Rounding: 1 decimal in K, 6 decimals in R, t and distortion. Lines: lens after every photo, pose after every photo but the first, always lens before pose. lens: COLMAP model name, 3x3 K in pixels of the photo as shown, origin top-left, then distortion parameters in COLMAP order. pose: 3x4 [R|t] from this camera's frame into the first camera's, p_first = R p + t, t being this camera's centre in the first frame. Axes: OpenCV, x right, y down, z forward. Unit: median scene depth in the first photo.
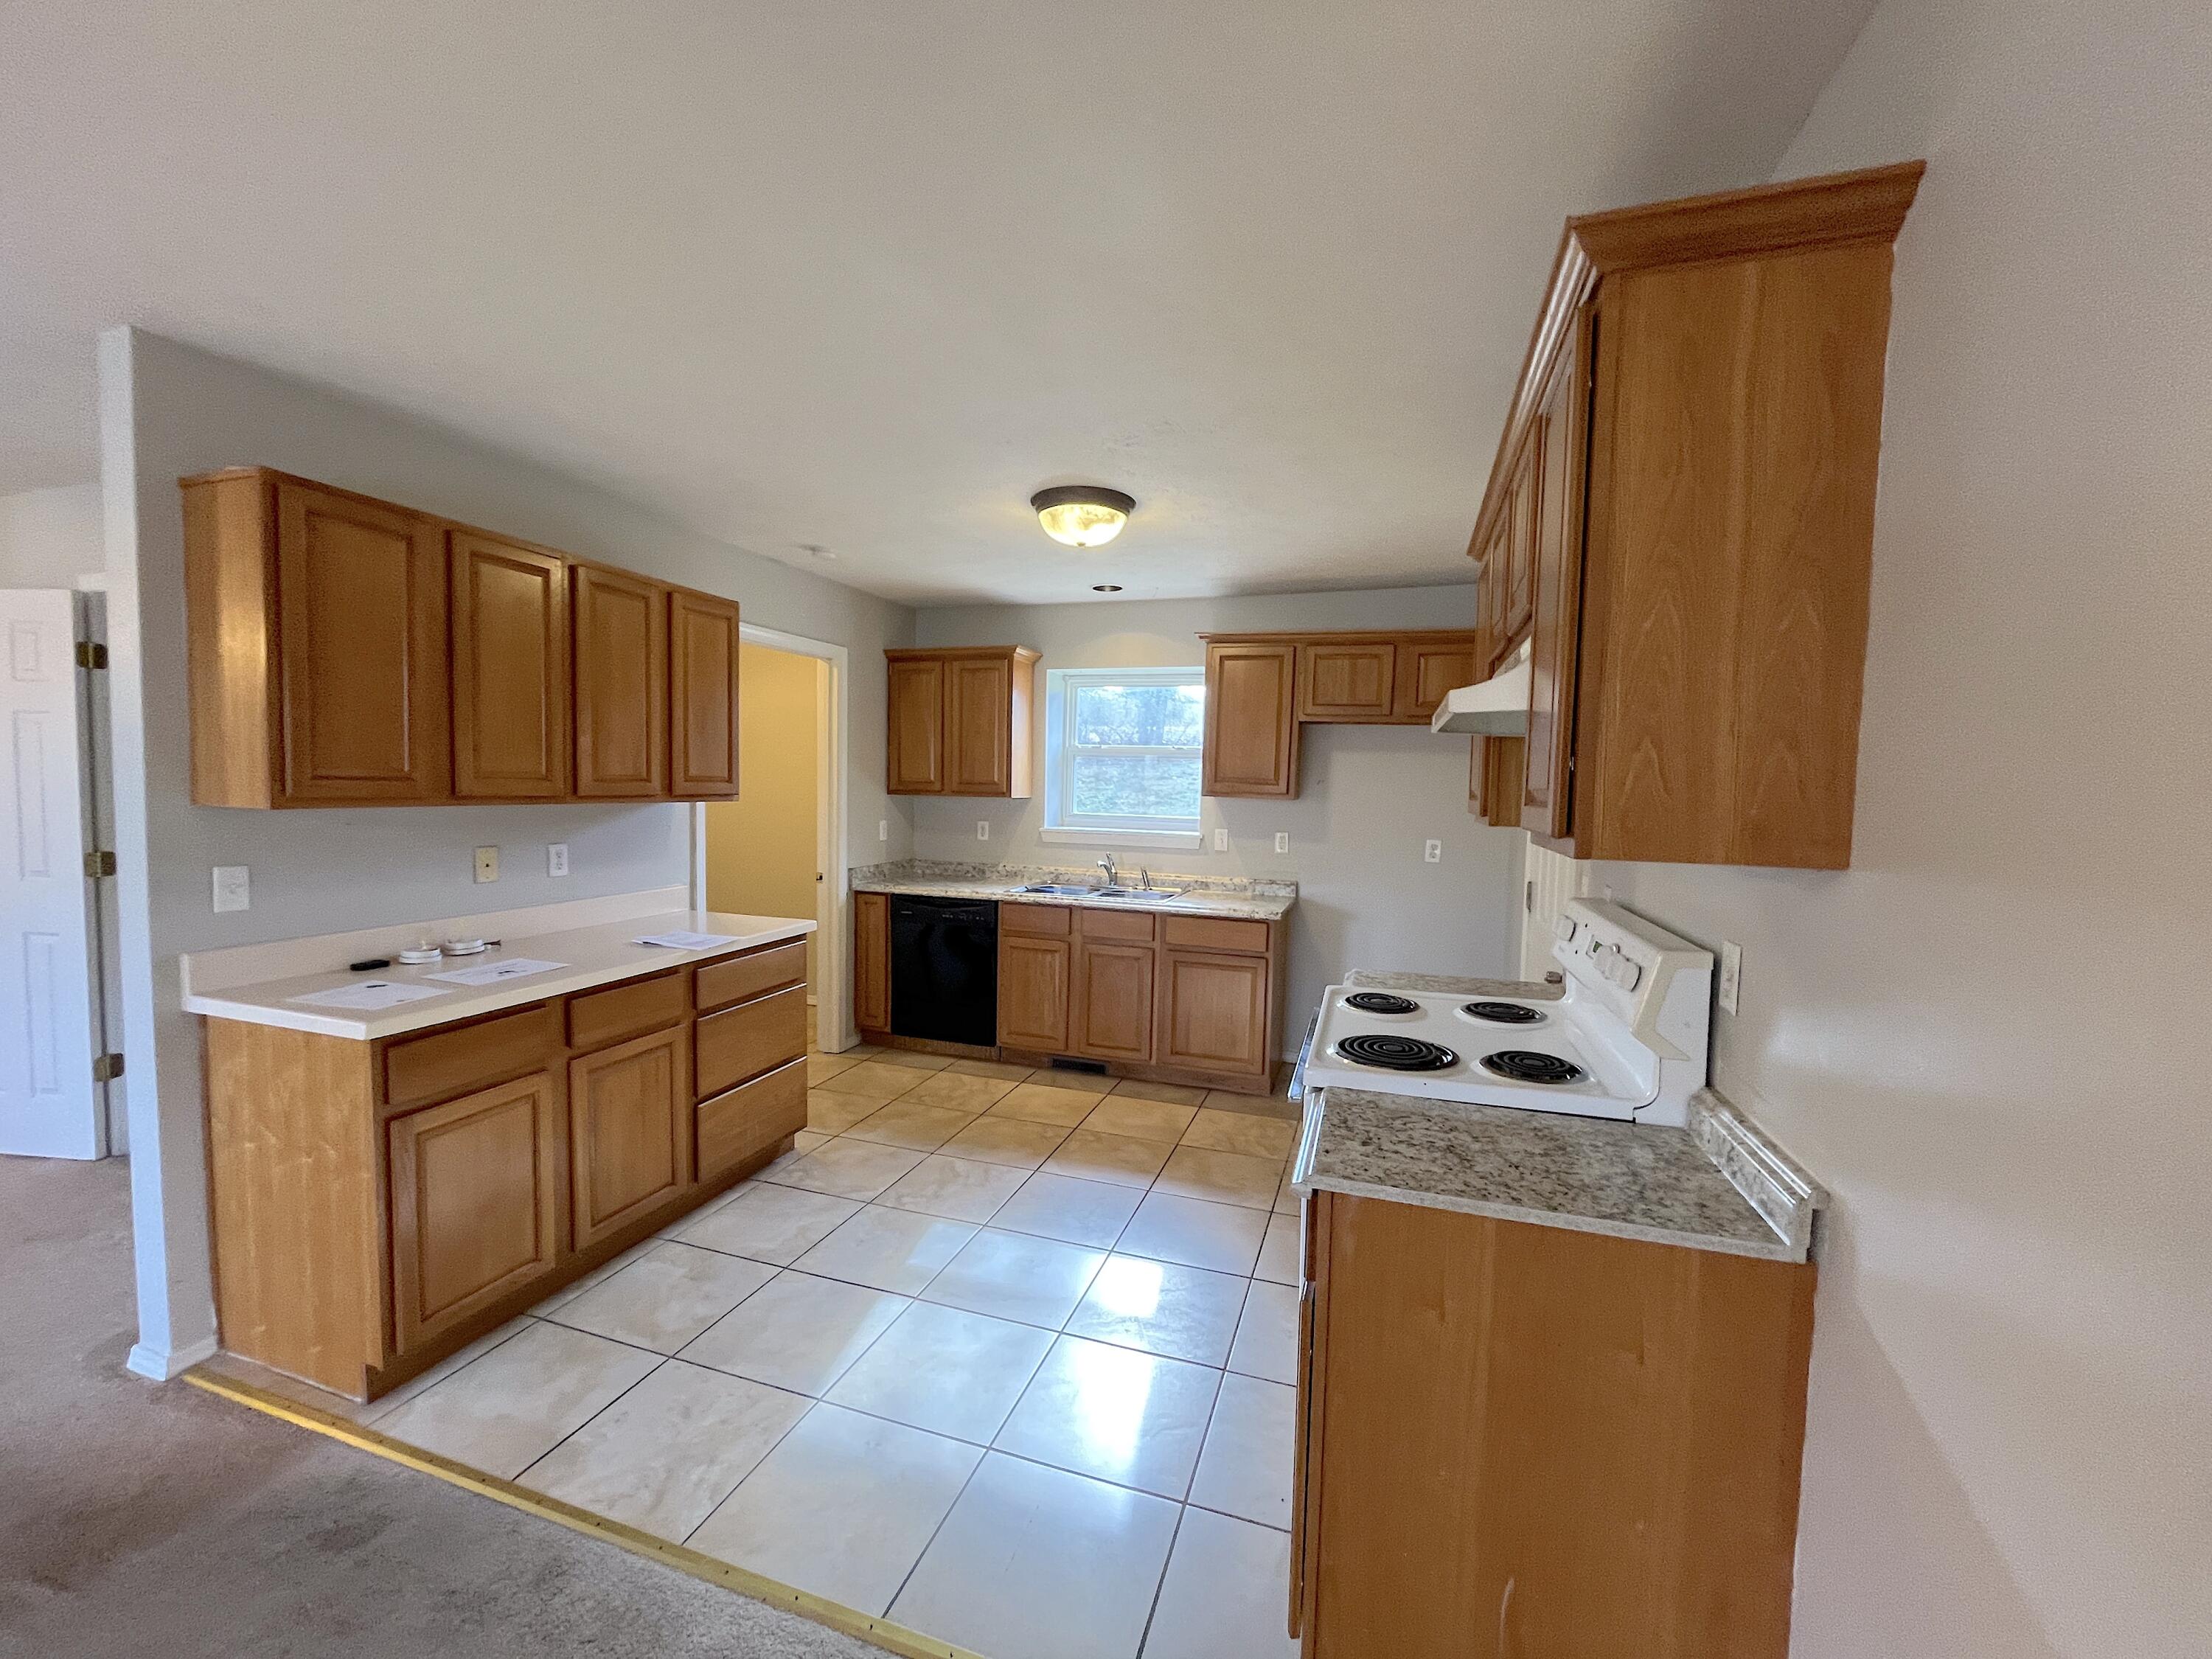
lens RADIAL K [[891.6, 0, 1094.8], [0, 891.6, 837.4], [0, 0, 1]] dist [-0.000658, -0.000465]
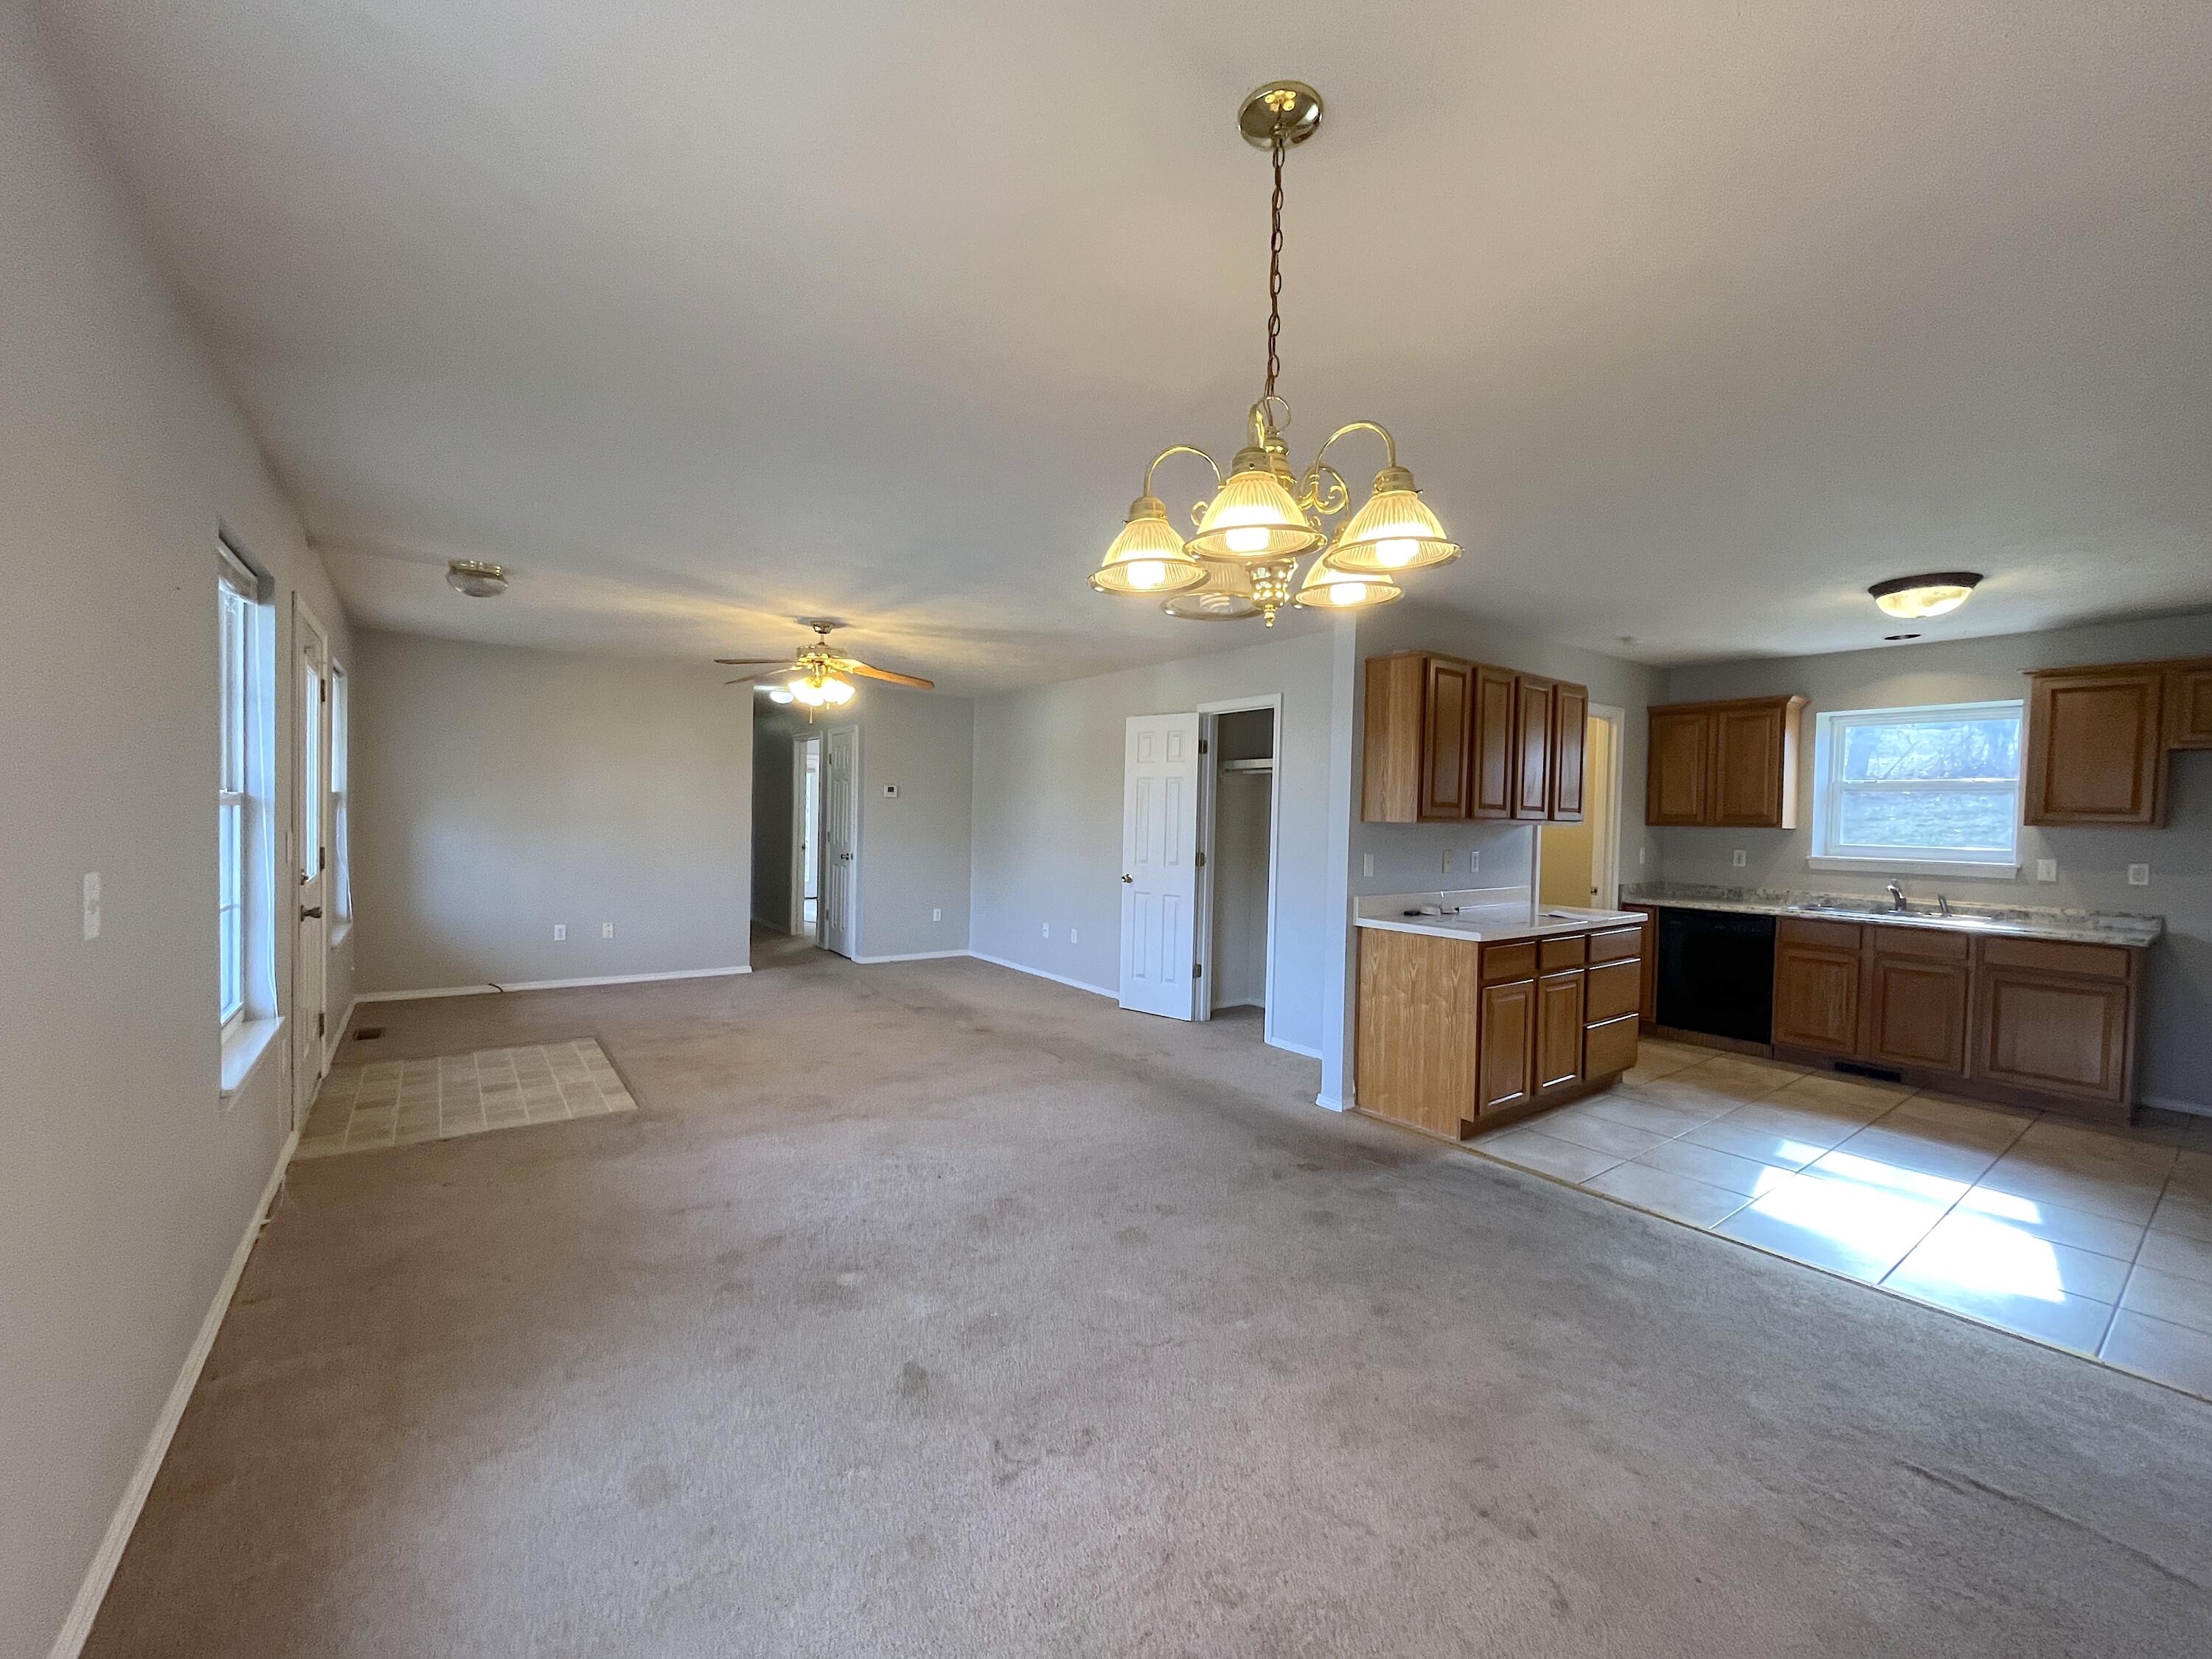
lens RADIAL K [[891.6, 0, 1094.8], [0, 891.6, 837.4], [0, 0, 1]] dist [-0.000658, -0.000465]
pose [[0.820128, 0.007948, -0.572125, -0.176833], [-0.036748, 0.998571, -0.038805, 0.047386], [0.570999, 0.052850, 0.819248, -0.466279]]
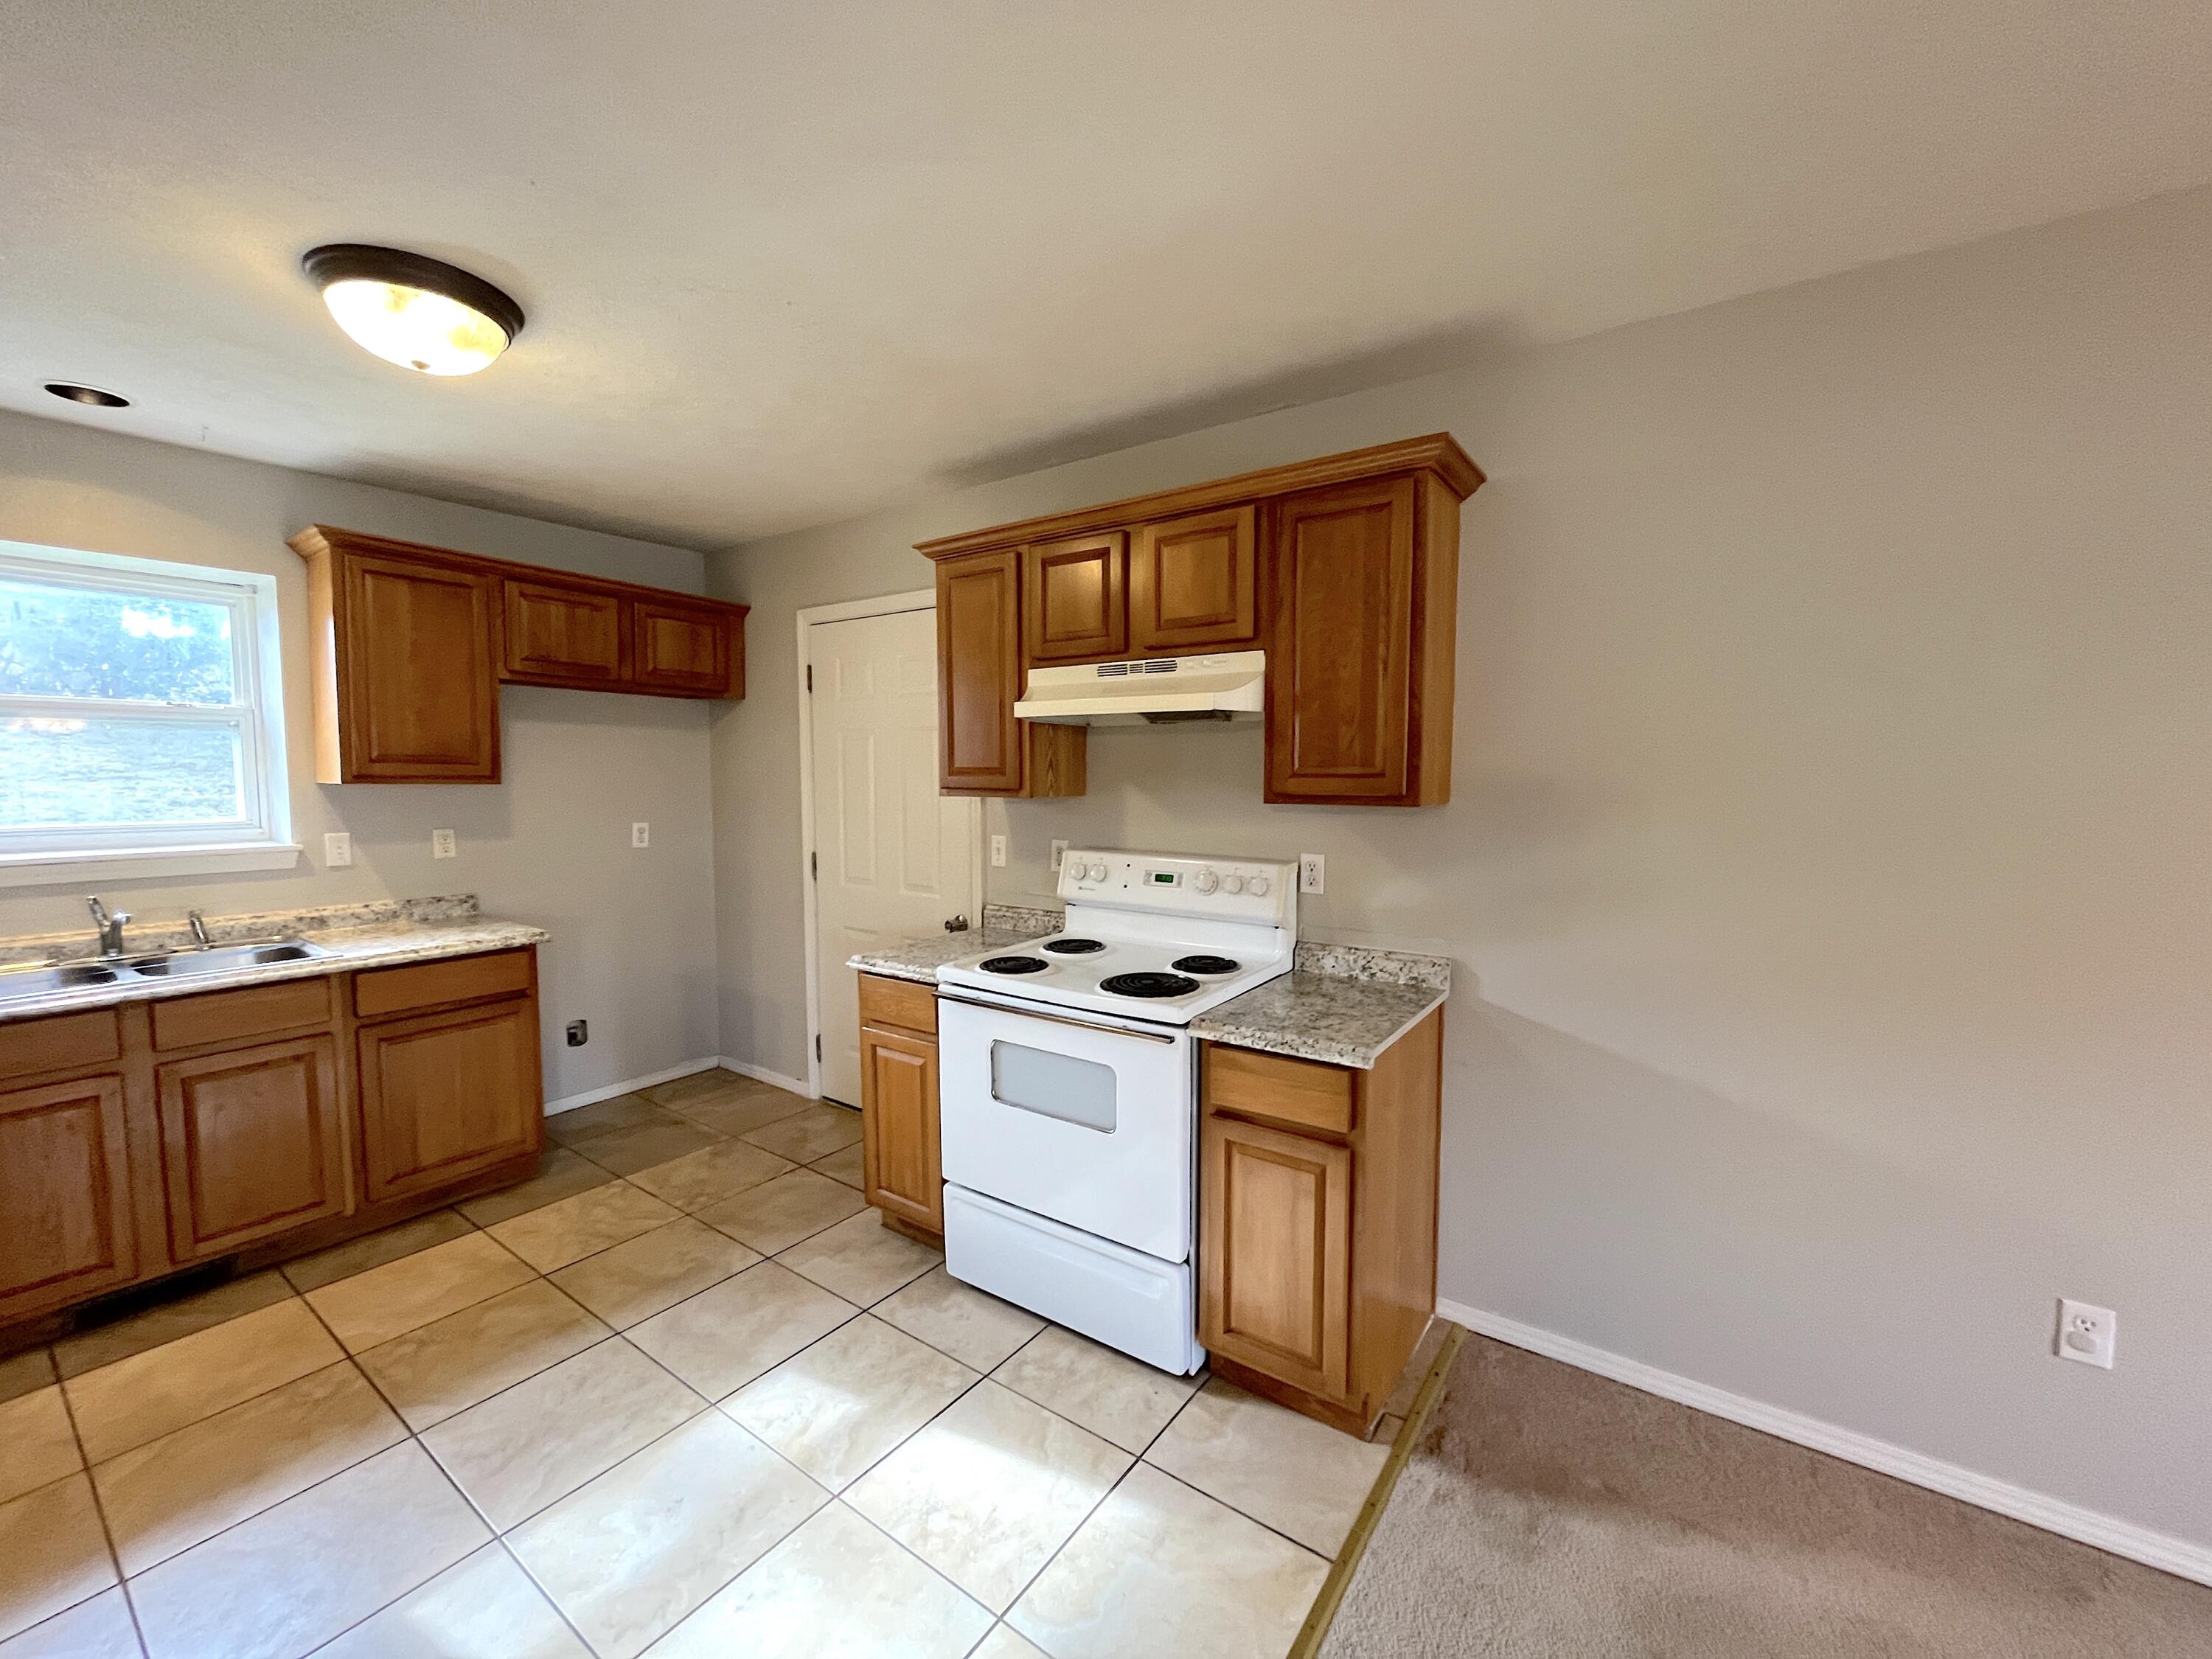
lens RADIAL K [[891.6, 0, 1094.8], [0, 891.6, 837.4], [0, 0, 1]] dist [-0.000658, -0.000465]
pose [[0.290525, -0.092888, 0.952348, -0.348498], [0.063015, 0.994974, 0.077822, -0.023964], [-0.954790, 0.037403, 0.294919, 0.299434]]
